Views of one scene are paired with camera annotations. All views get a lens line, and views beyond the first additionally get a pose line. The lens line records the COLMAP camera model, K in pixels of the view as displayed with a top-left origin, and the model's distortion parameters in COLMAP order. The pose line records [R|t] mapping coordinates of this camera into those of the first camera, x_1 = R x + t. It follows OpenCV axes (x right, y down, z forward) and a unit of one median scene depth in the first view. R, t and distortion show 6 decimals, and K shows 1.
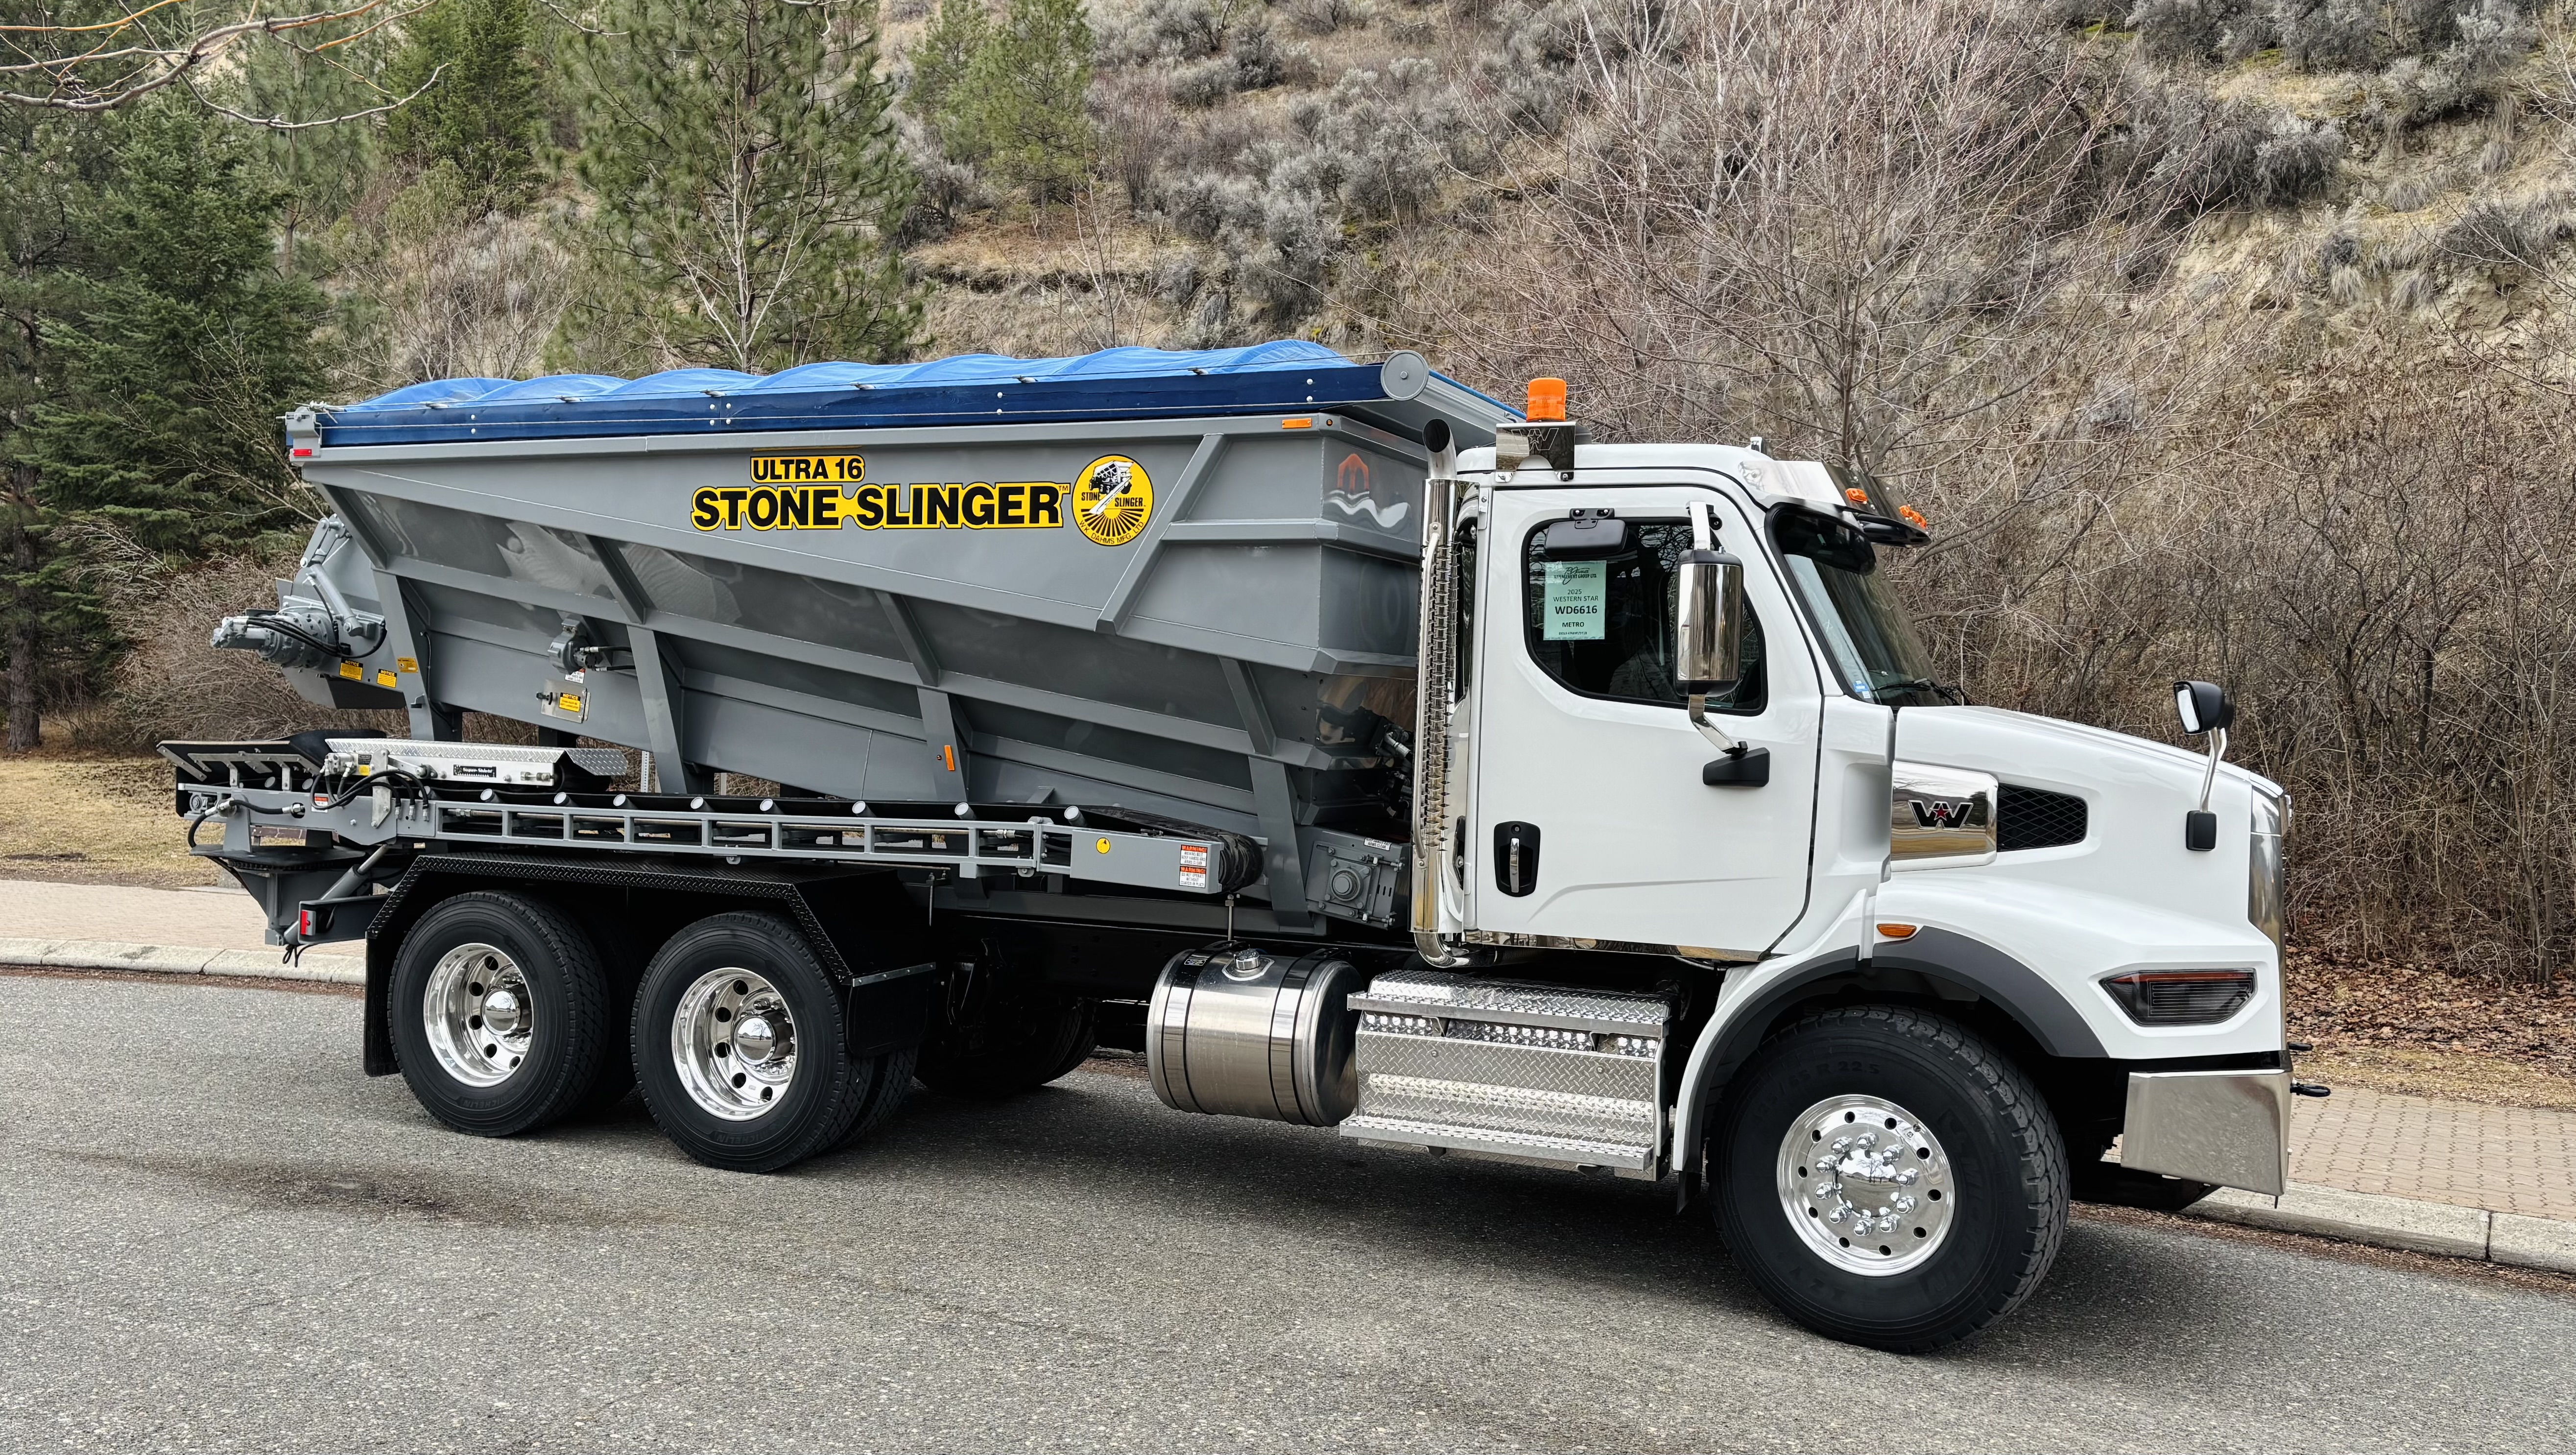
lens RADIAL K [[2357.6, 0, 1288.0], [0, 2357.6, 727.5], [0, 0, 1]] dist [0.052096, -0.003230]
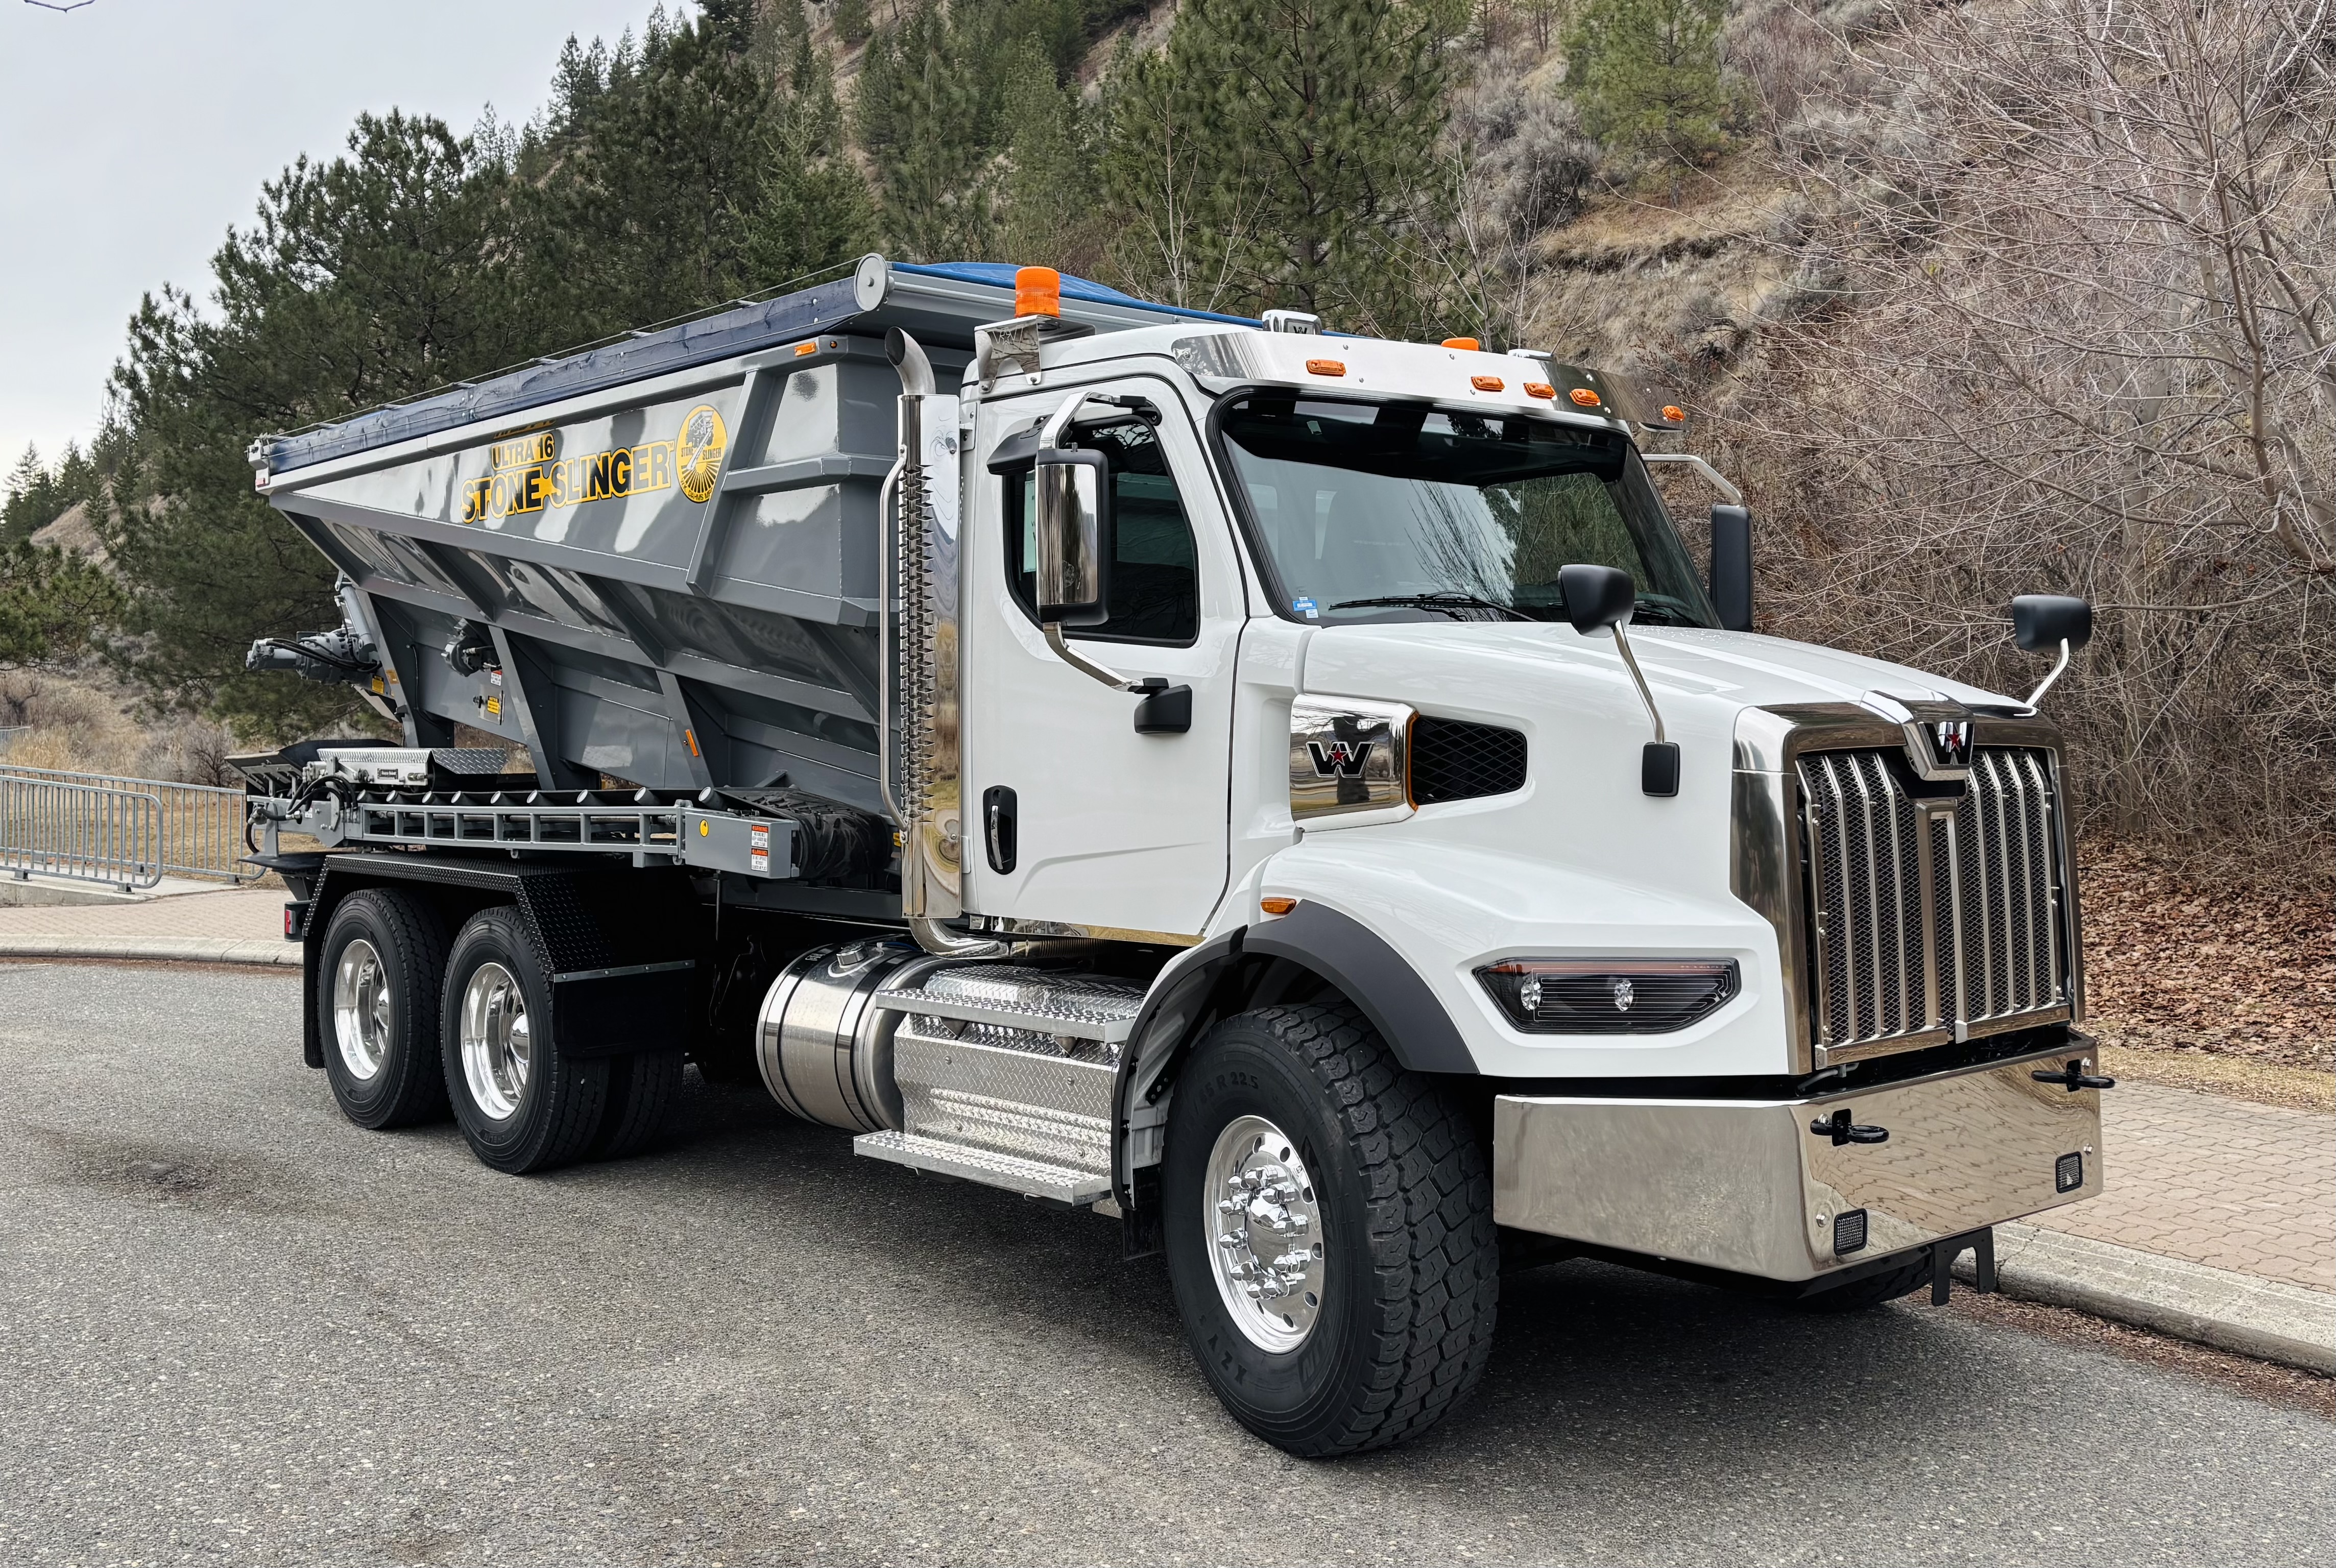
lens RADIAL K [[2404.2, 0, 1170.4], [0, 2404.2, 719.5], [0, 0, 1]] dist [0.084460, -0.011860]
pose [[0.898173, -0.039862, -0.437831, 0.499918], [0.033460, 0.999191, -0.022330, 0.034613], [0.438367, 0.005406, 0.898780, 0.232158]]
